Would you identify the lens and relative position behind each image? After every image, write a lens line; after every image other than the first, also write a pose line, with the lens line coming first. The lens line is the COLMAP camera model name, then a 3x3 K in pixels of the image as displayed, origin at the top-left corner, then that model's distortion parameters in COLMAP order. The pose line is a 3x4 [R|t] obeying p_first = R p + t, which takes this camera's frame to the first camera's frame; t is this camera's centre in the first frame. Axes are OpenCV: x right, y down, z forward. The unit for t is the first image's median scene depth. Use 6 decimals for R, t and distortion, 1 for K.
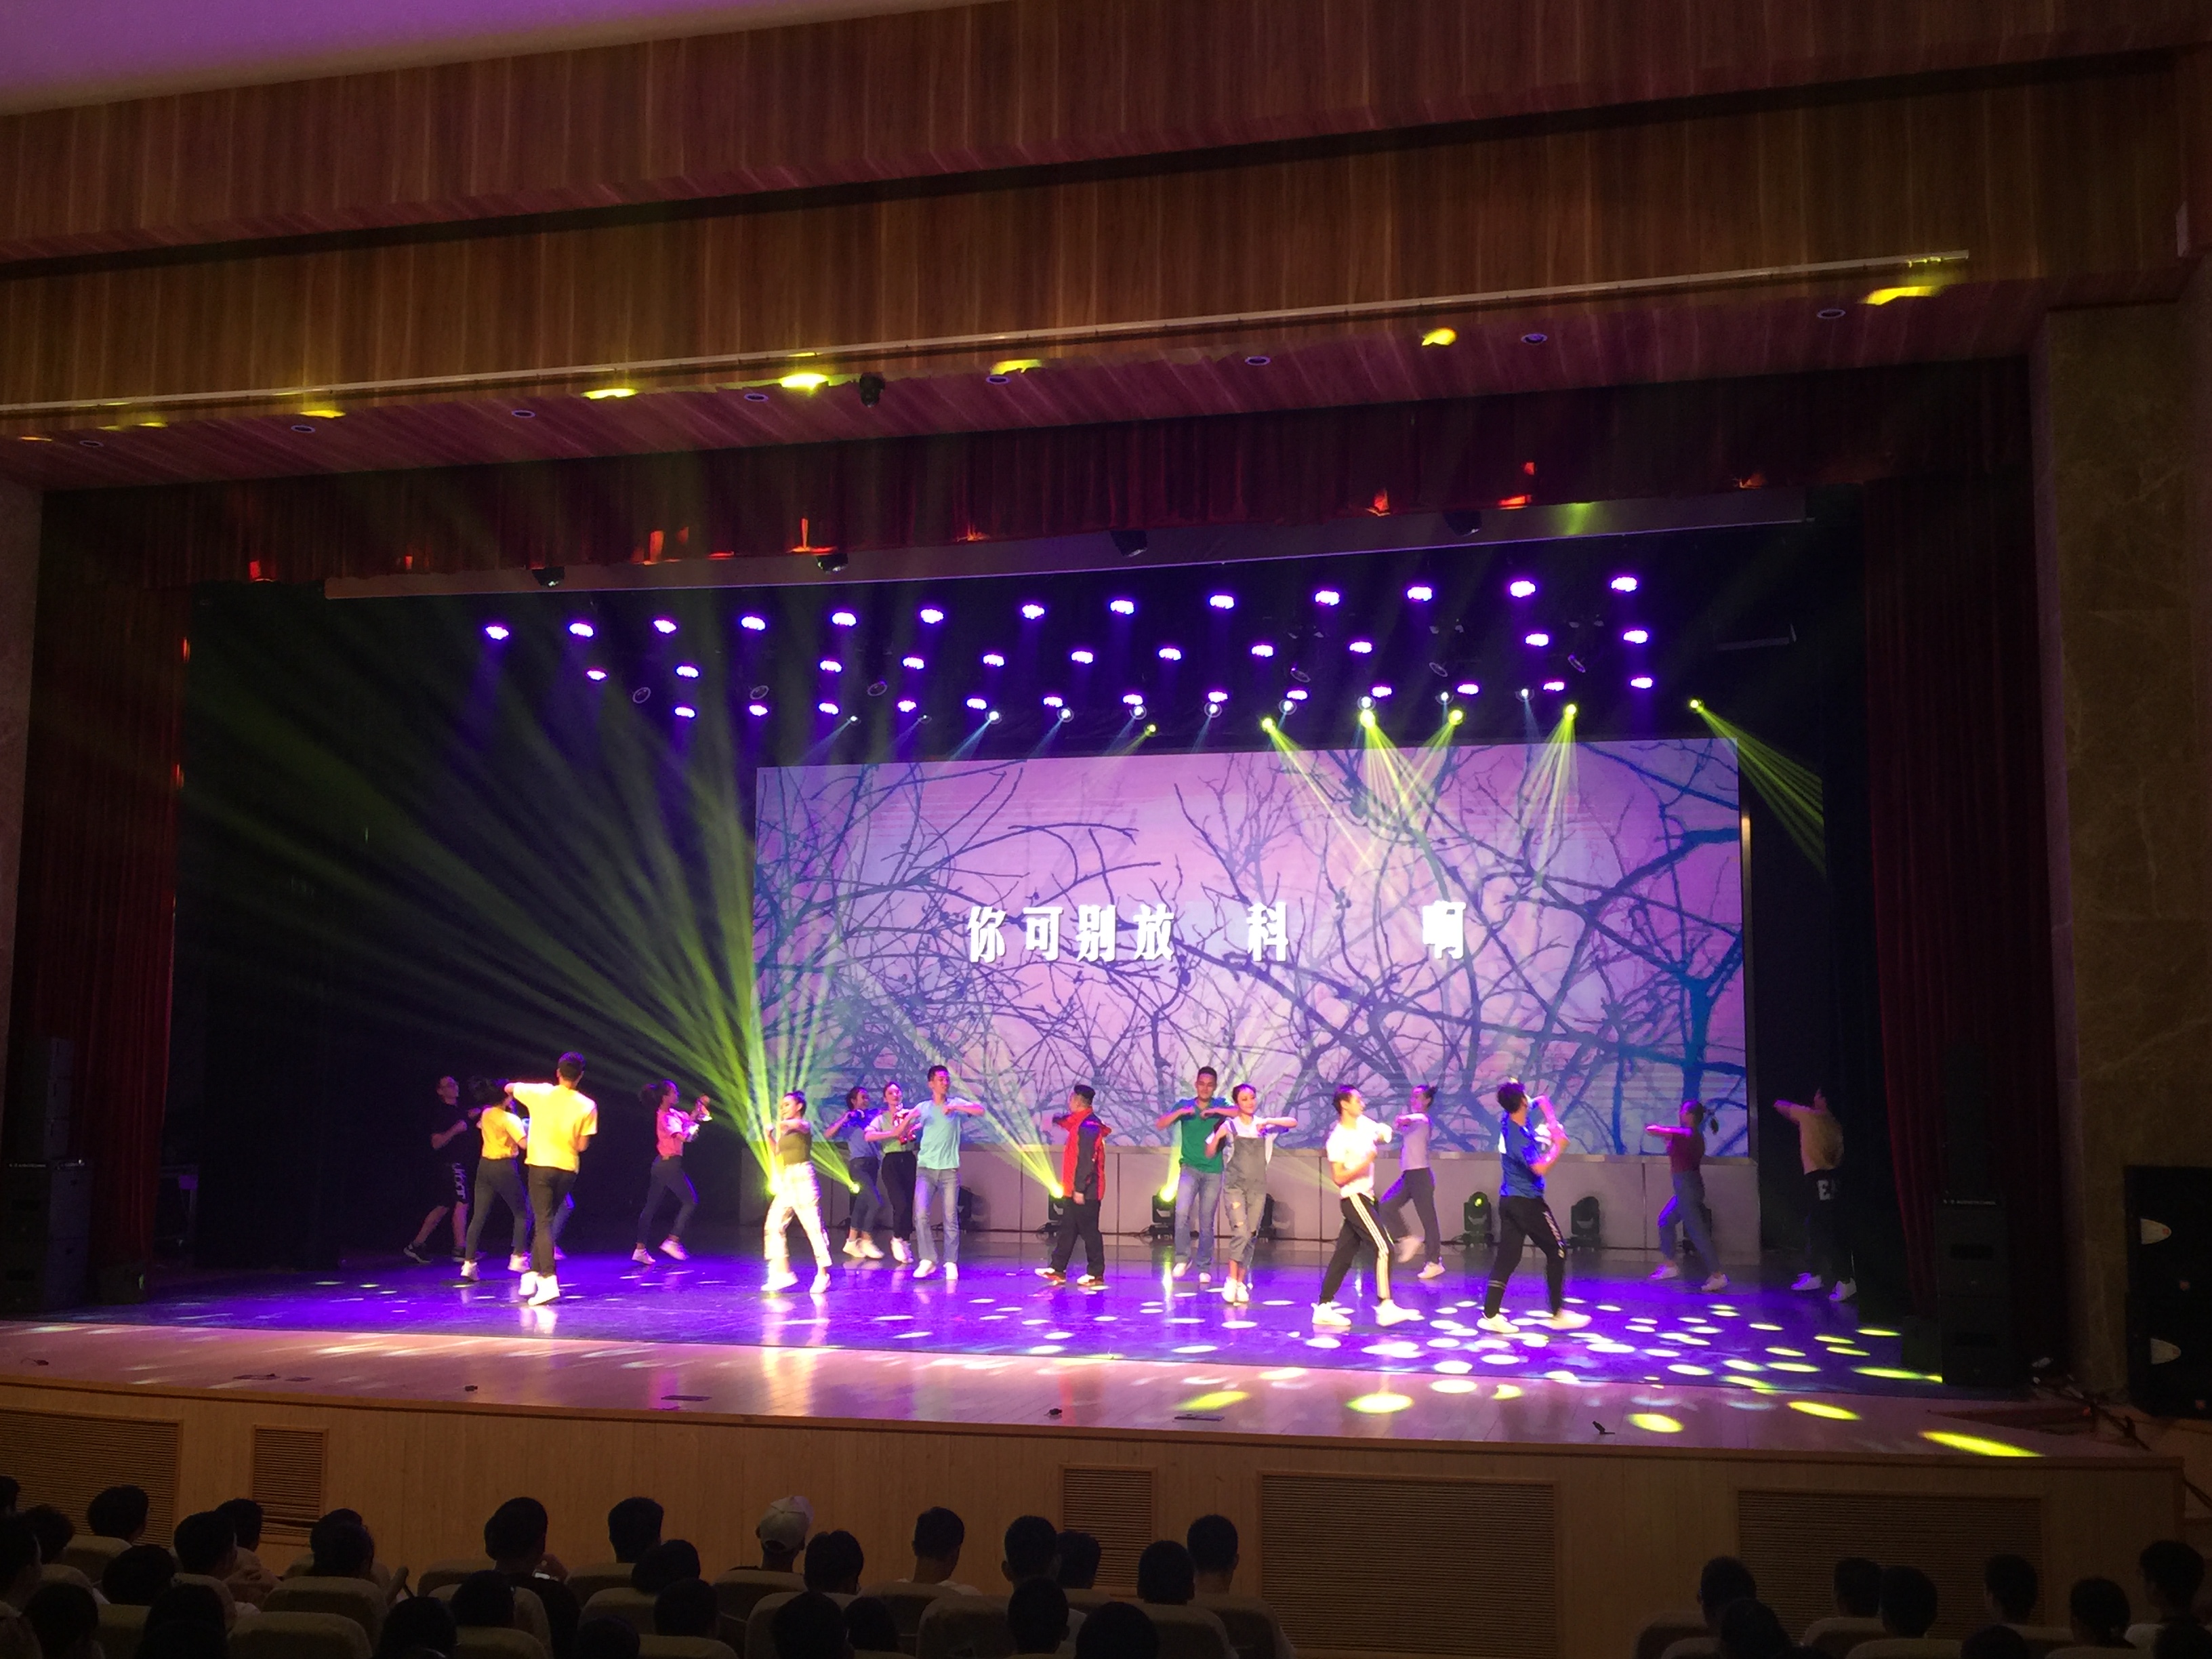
lens RADIAL K [[2221.7, 0, 1106.0], [0, 2221.7, 829.5], [0, 0, 1]] dist [0.056840, 0.003877]
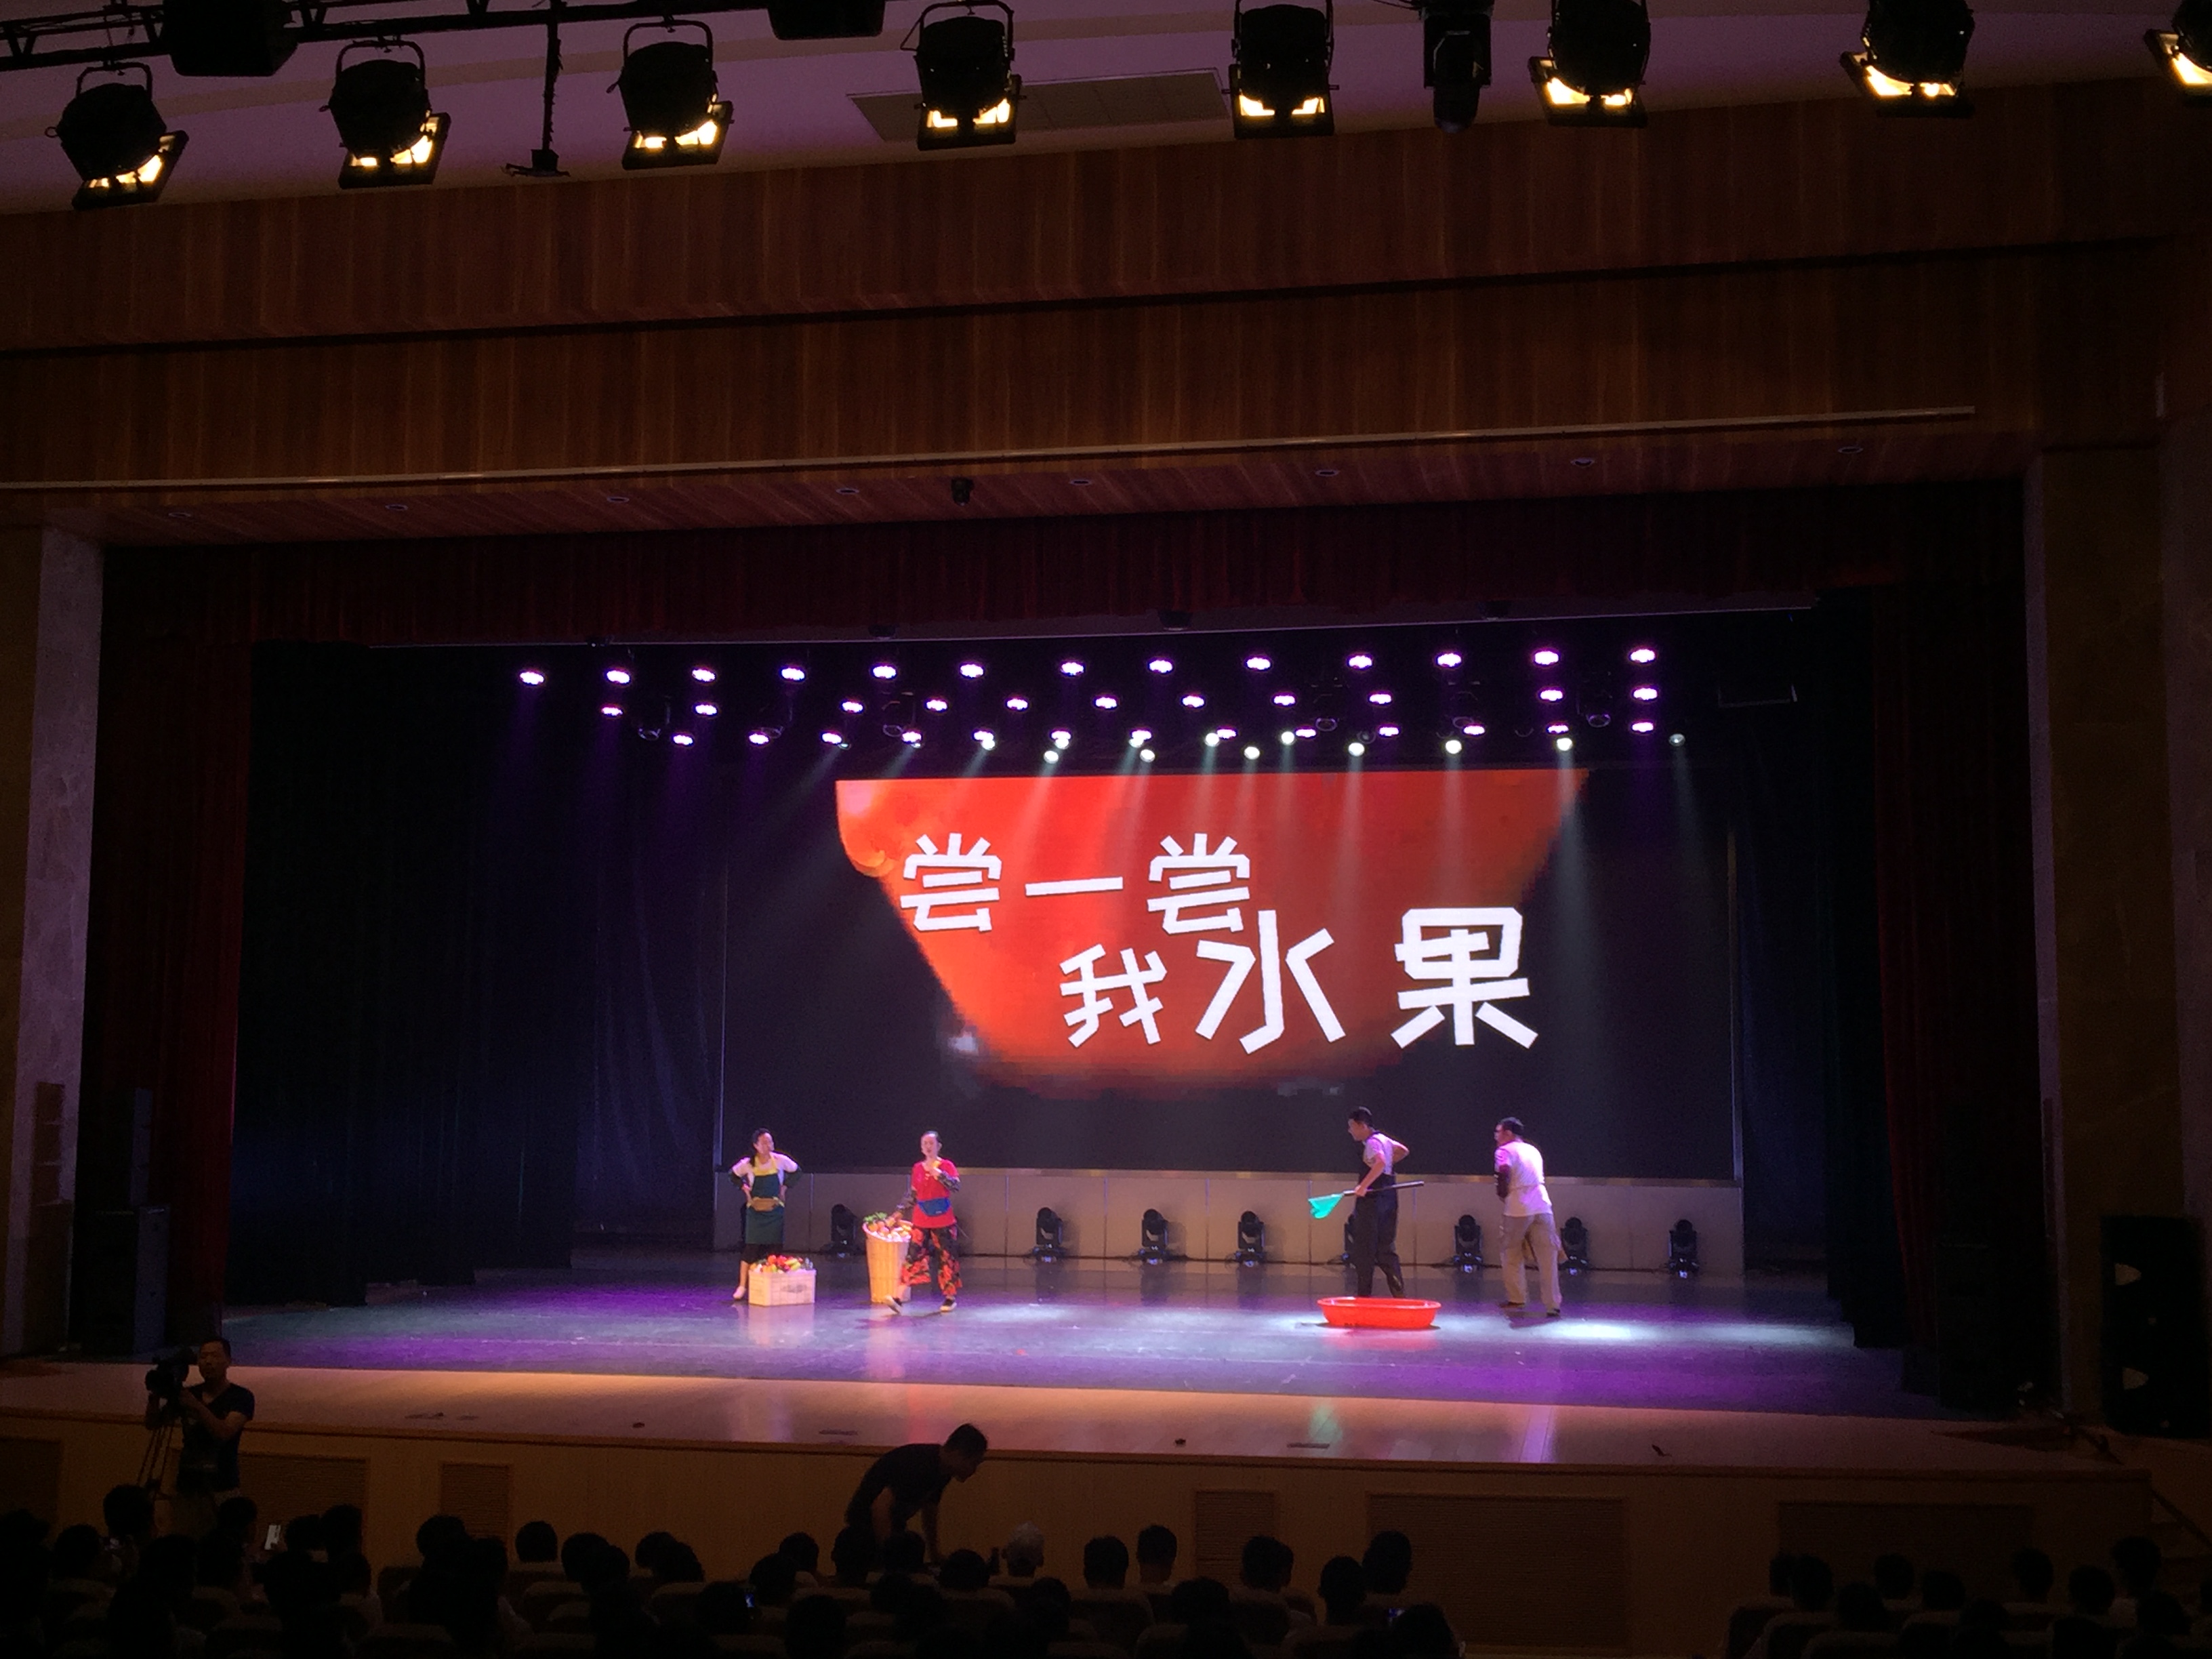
lens RADIAL K [[2523.3, 0, 1106.0], [0, 2523.3, 829.5], [0, 0, 1]] dist [0.027016, 0.212410]
pose [[0.998176, 0.002131, 0.060329, -0.120999], [-0.003543, 0.999722, 0.023301, -0.069772], [-0.060262, -0.023472, 0.997907, -0.239055]]
